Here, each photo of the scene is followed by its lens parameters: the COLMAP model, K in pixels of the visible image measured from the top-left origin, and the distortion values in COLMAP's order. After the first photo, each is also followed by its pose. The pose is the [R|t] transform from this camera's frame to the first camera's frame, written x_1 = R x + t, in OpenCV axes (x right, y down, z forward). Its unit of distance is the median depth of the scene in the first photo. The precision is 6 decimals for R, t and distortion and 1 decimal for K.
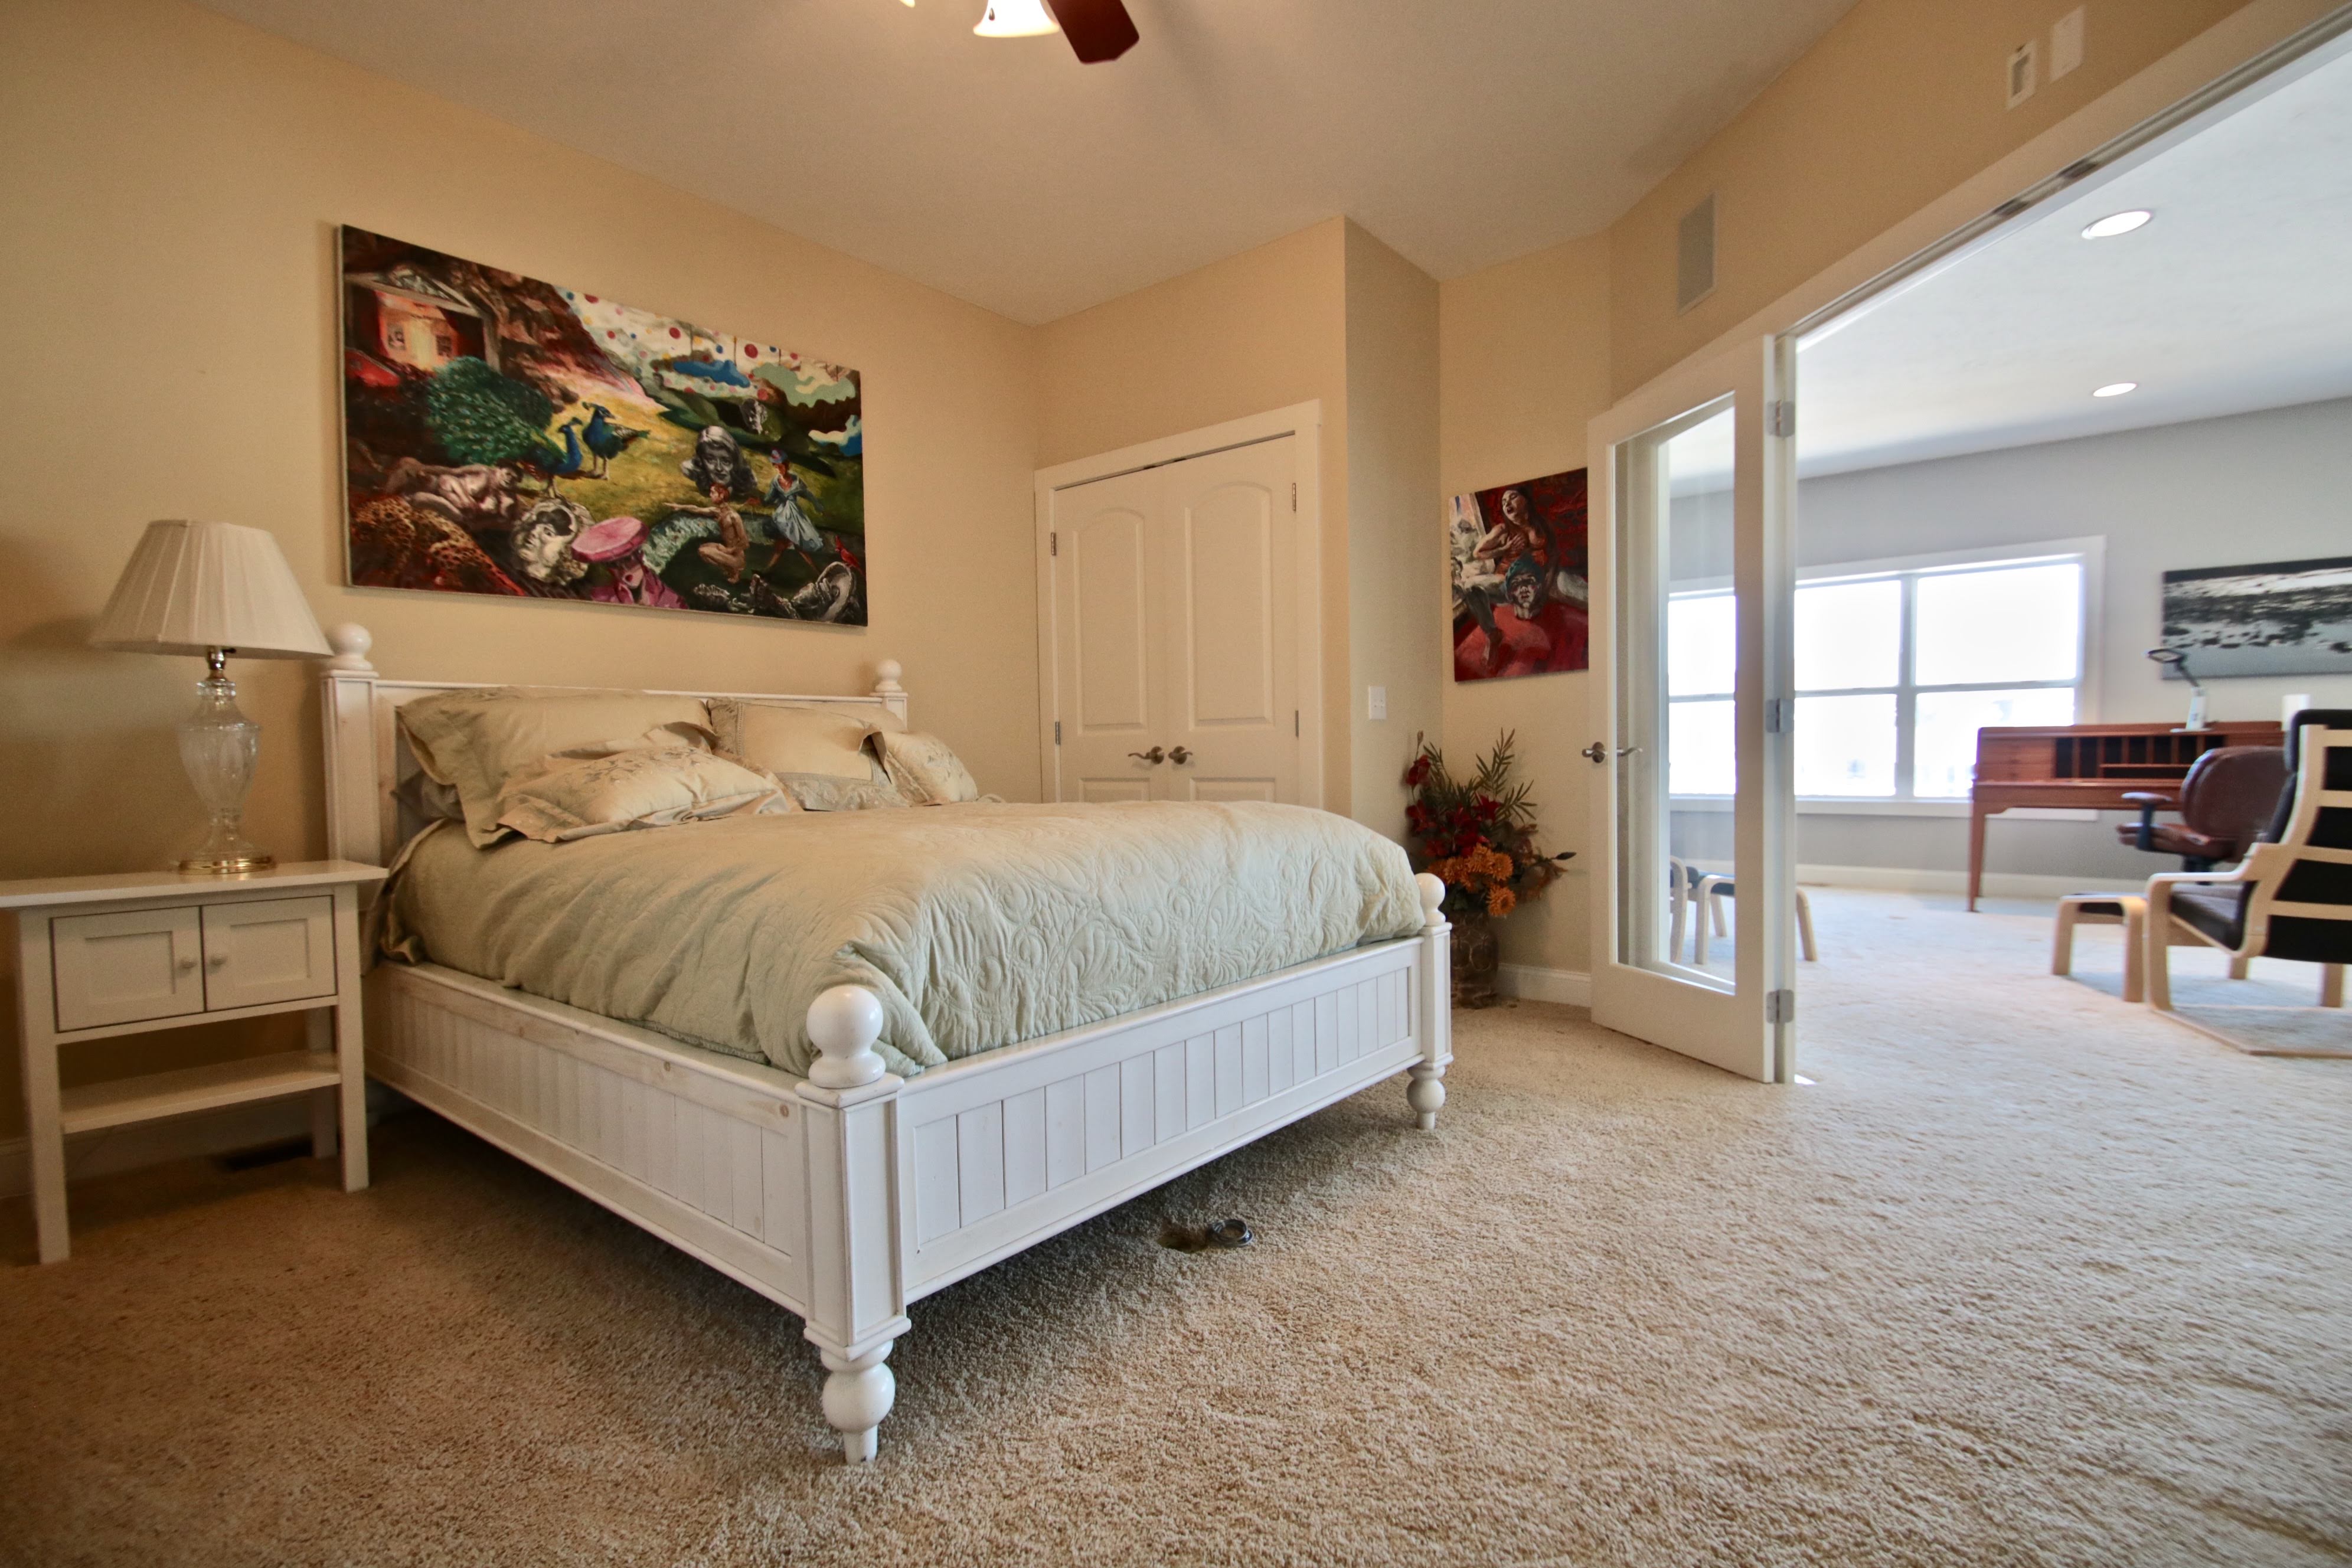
lens RADIAL K [[1093.6, 0, 1194.5], [0, 1093.6, 802.1], [0, 0, 1]] dist [-0.004281, -0.000718]
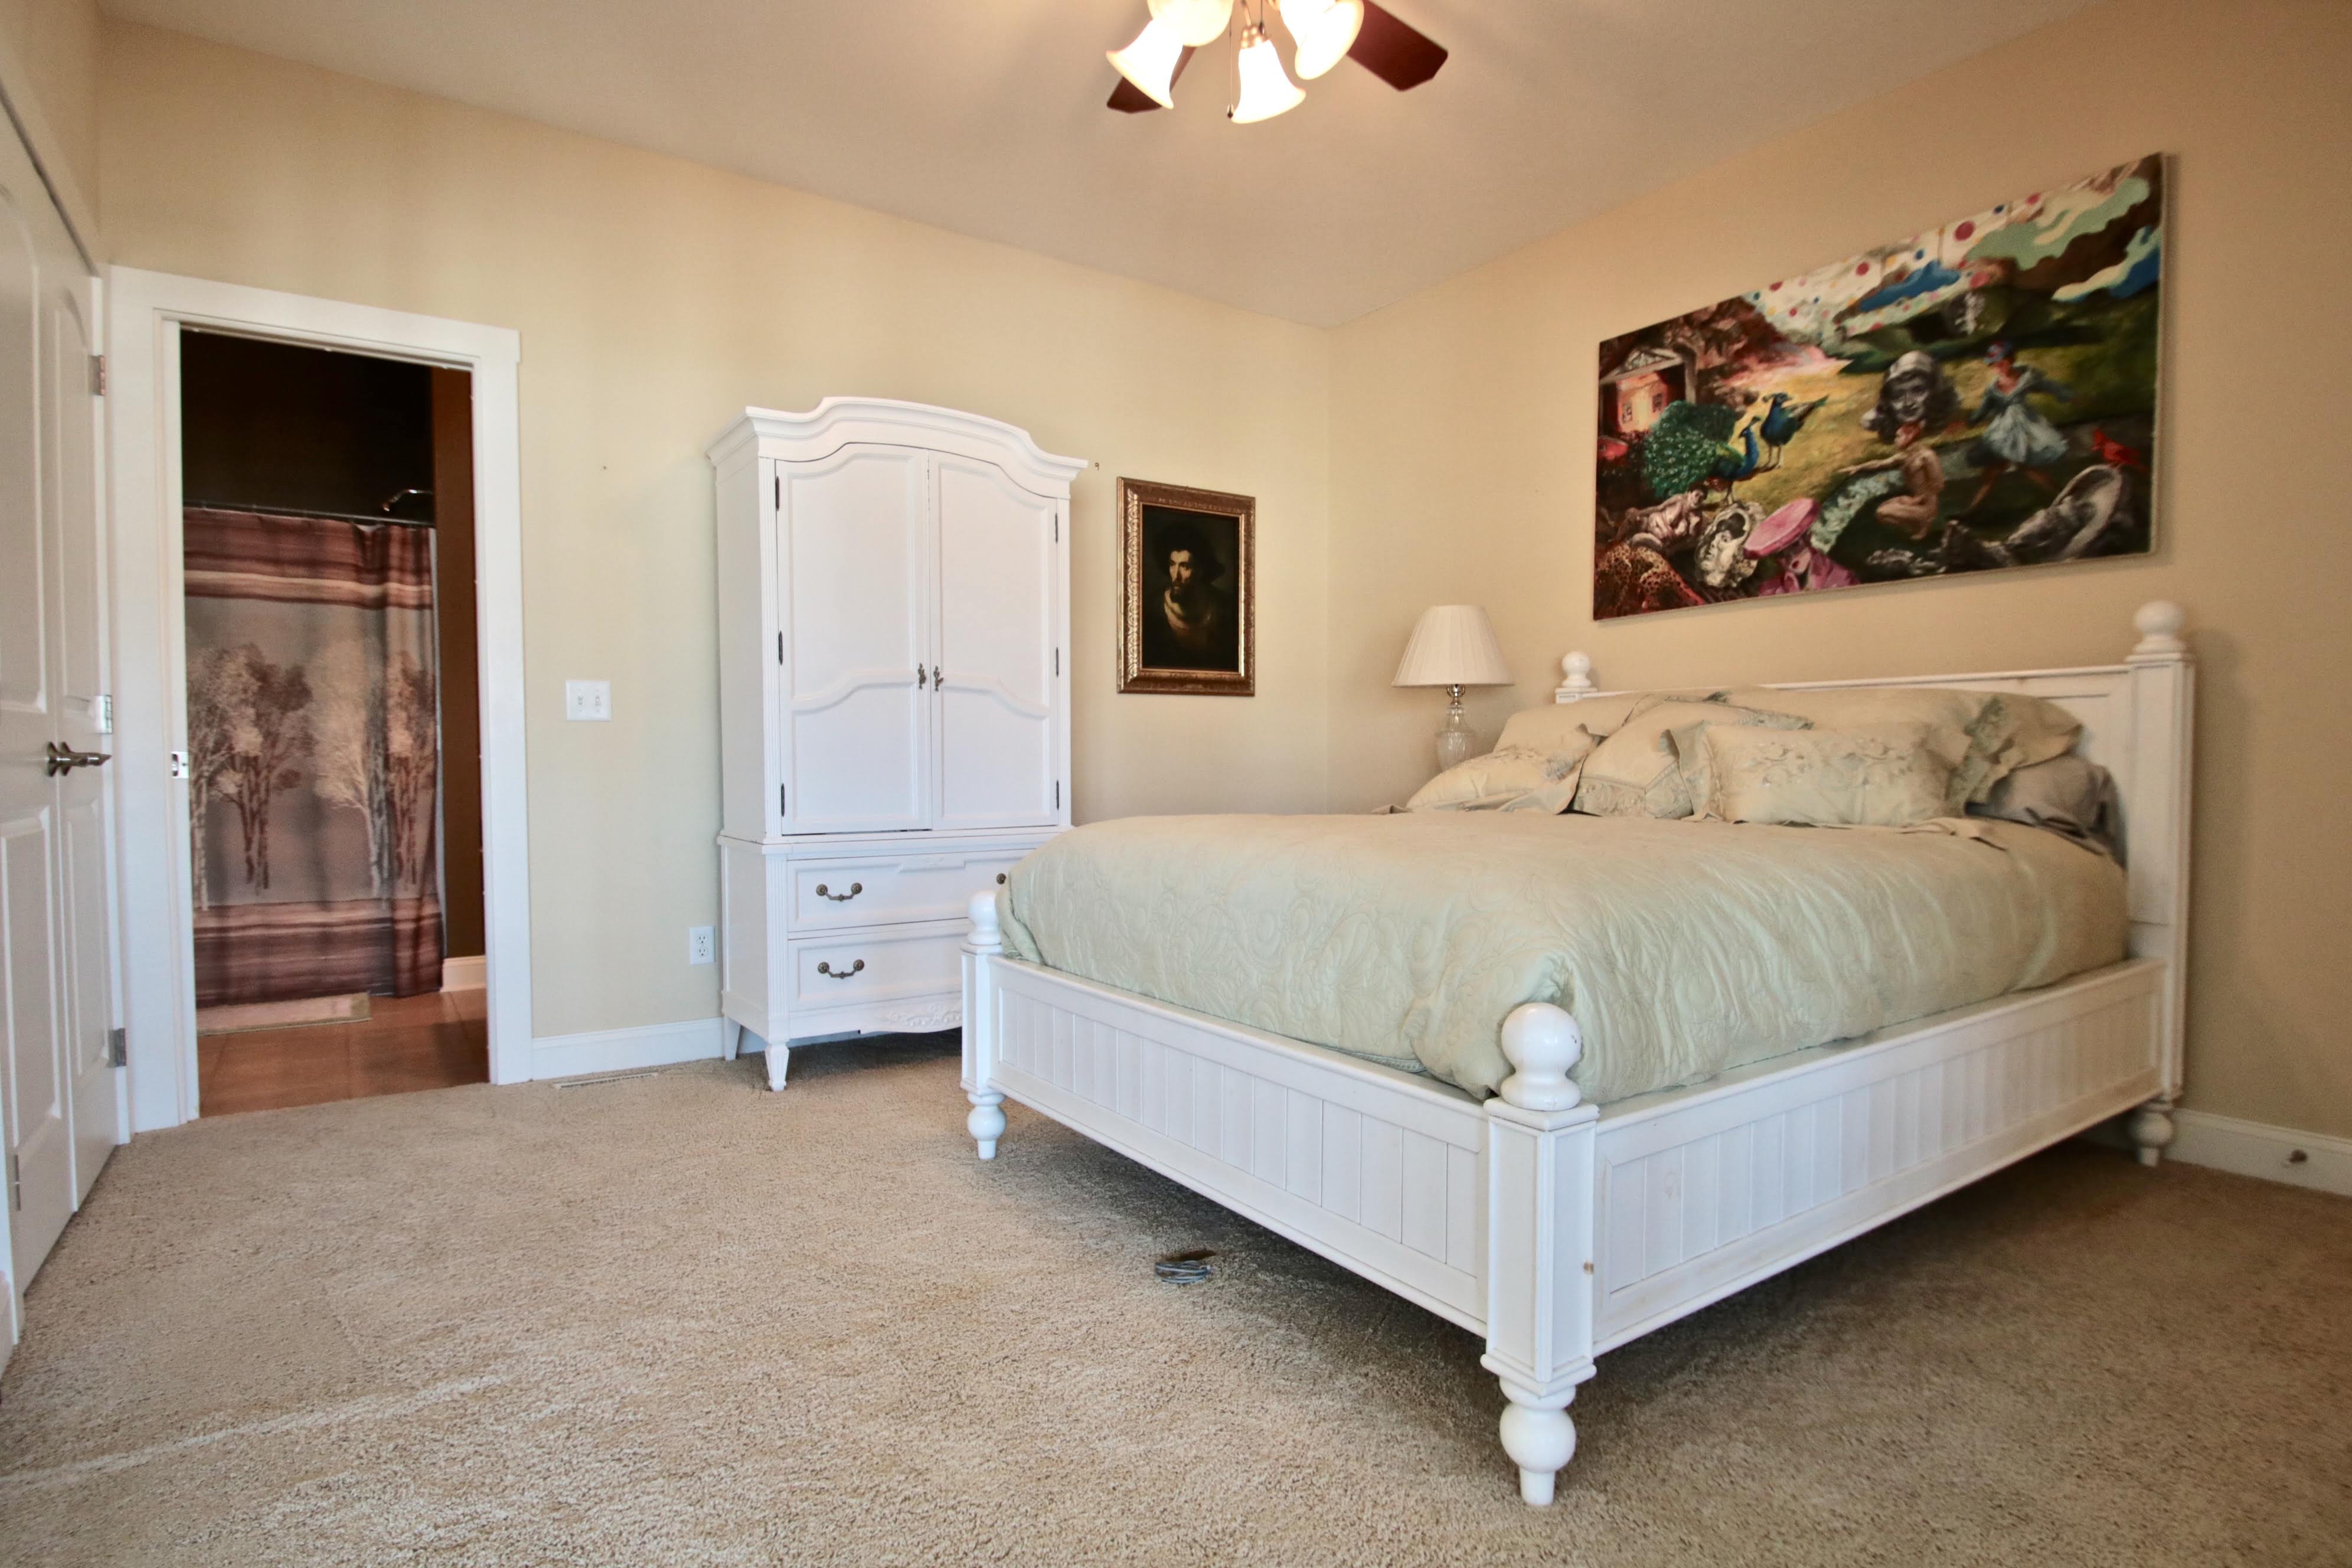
lens RADIAL K [[1213.2, 0, 1186.0], [0, 1213.2, 787.4], [0, 0, 1]] dist [-0.004747, -0.006690]
pose [[-0.271443, 0.035386, -0.961804, 0.623976], [-0.036753, 0.998214, 0.047098, -0.043129], [0.961753, 0.048134, -0.269657, 0.775141]]
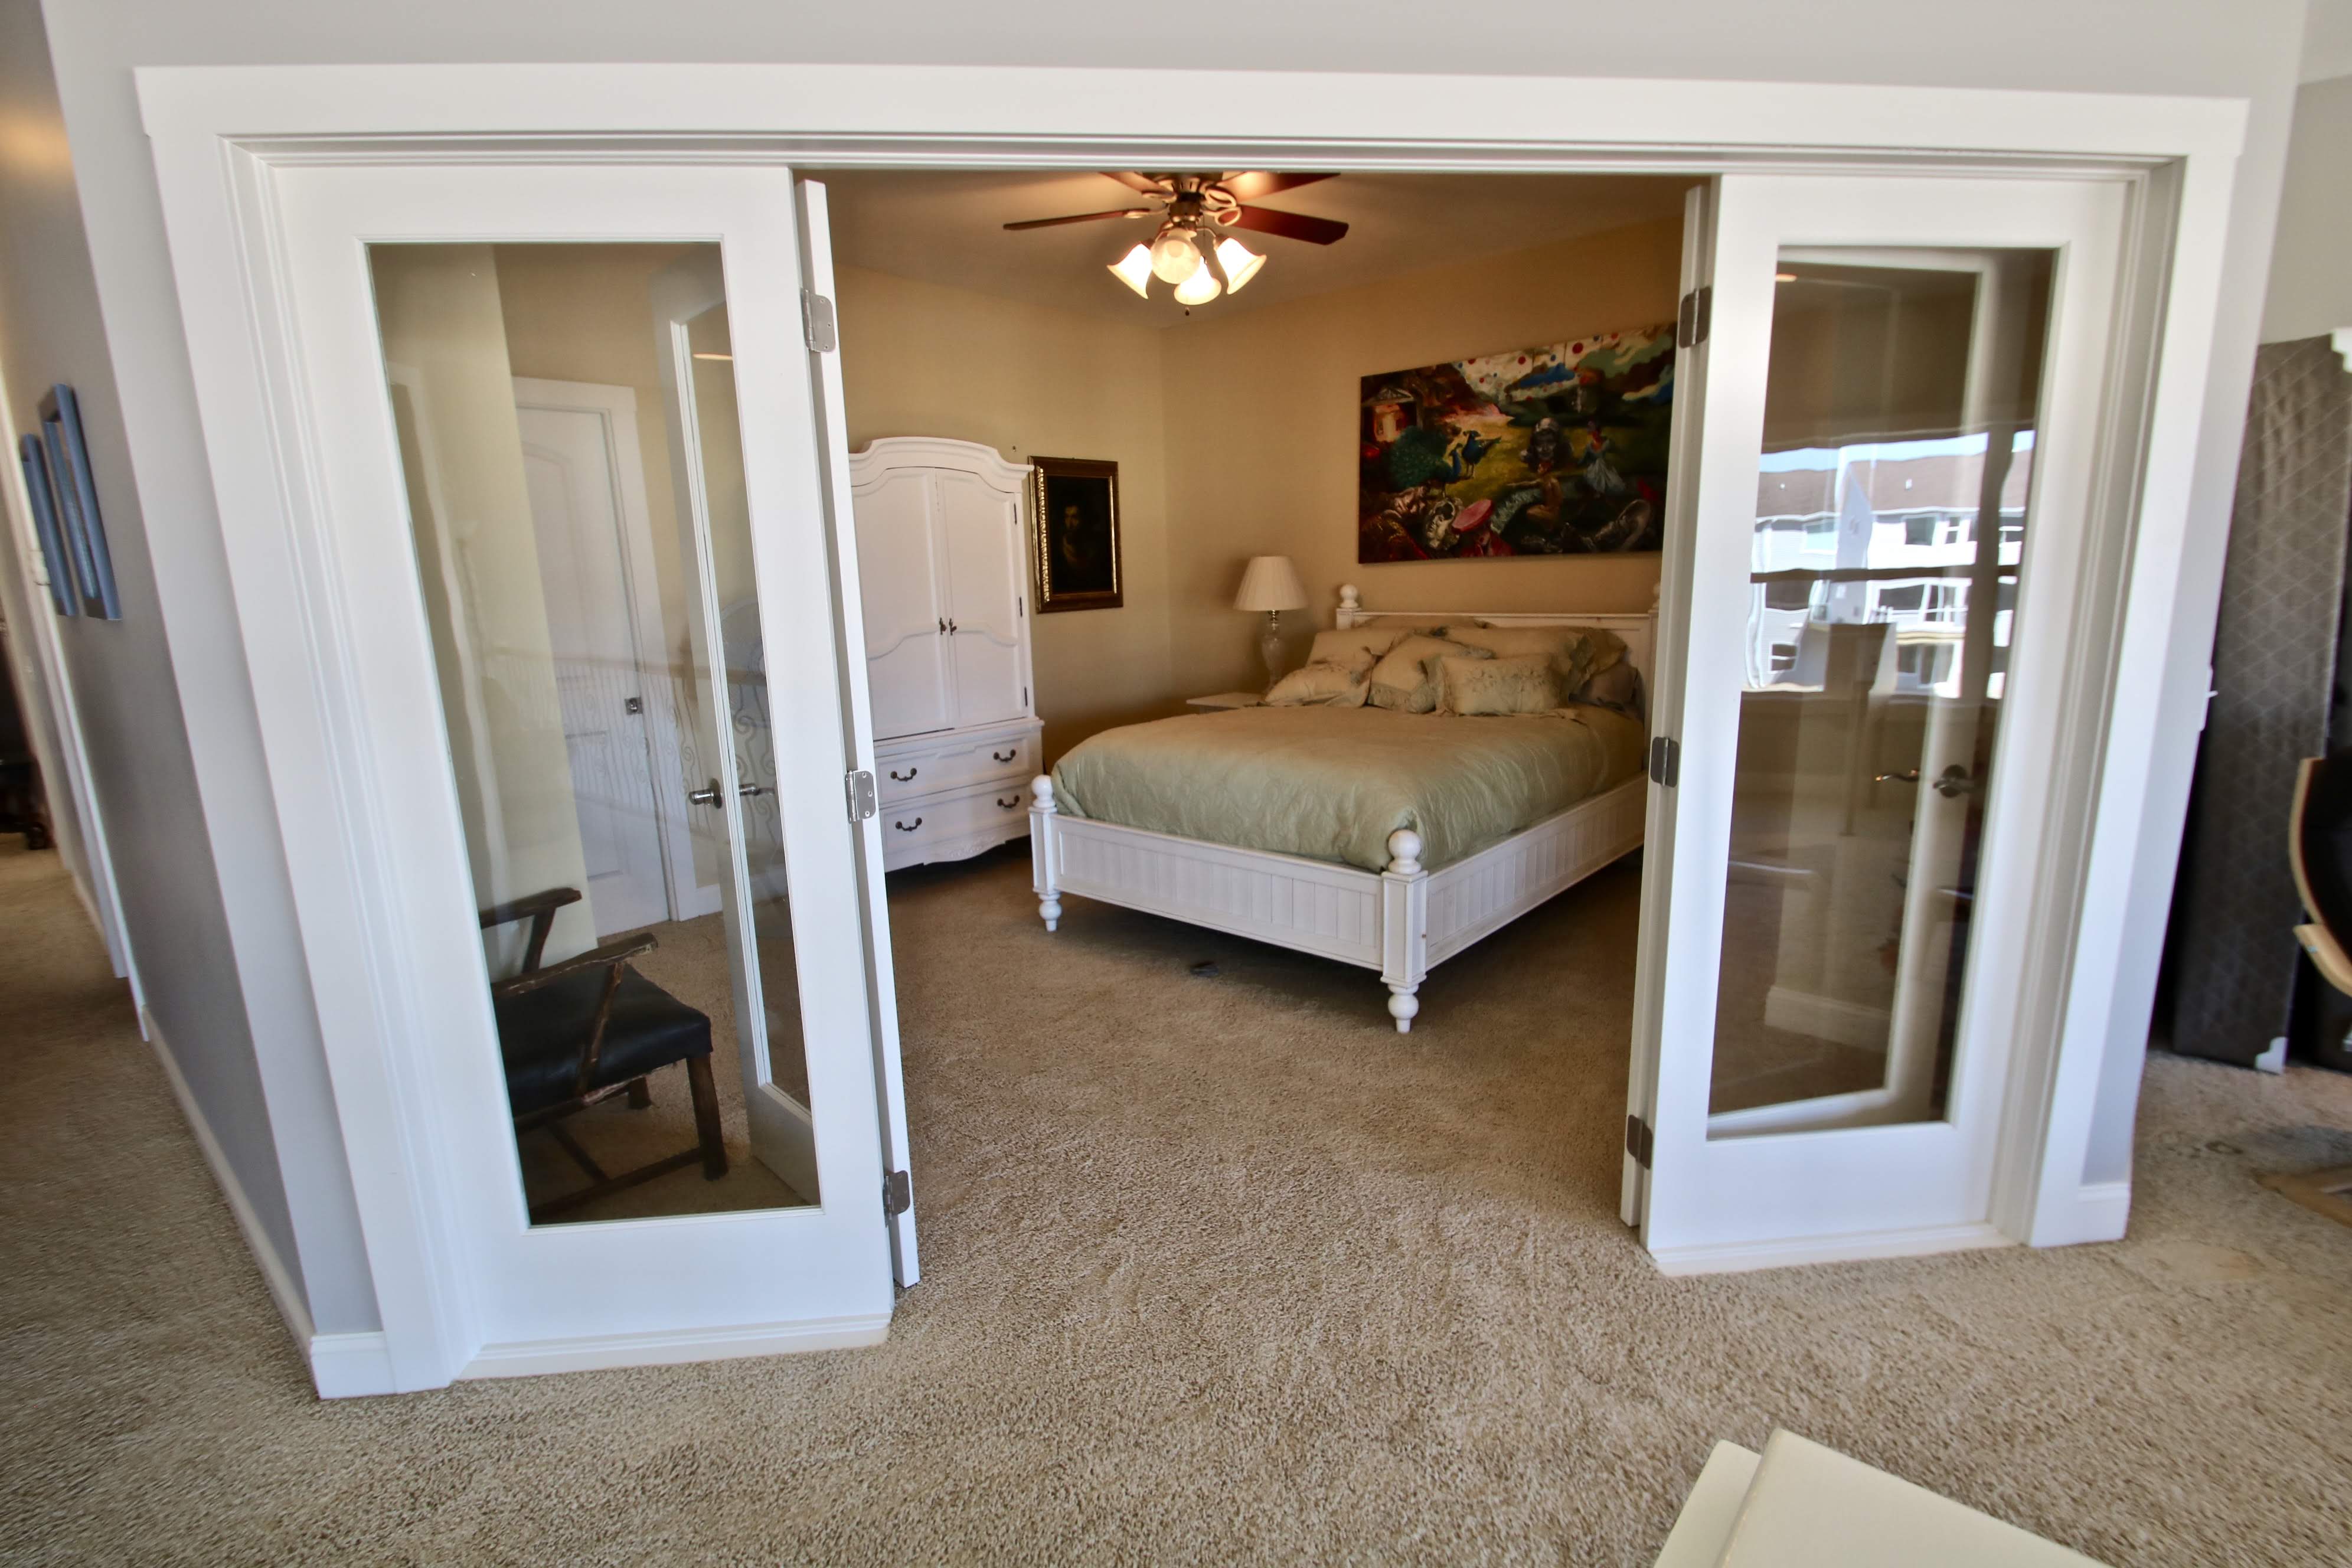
lens RADIAL K [[1093.6, 0, 1185.2], [0, 1093.6, 785.8], [0, 0, 1]] dist [-0.004281, -0.000718]
pose [[-0.035244, 0.207989, -0.977496, 1.083887], [-0.011162, 0.977961, 0.208491, -0.179832], [0.999316, 0.018259, -0.032146, 0.624676]]
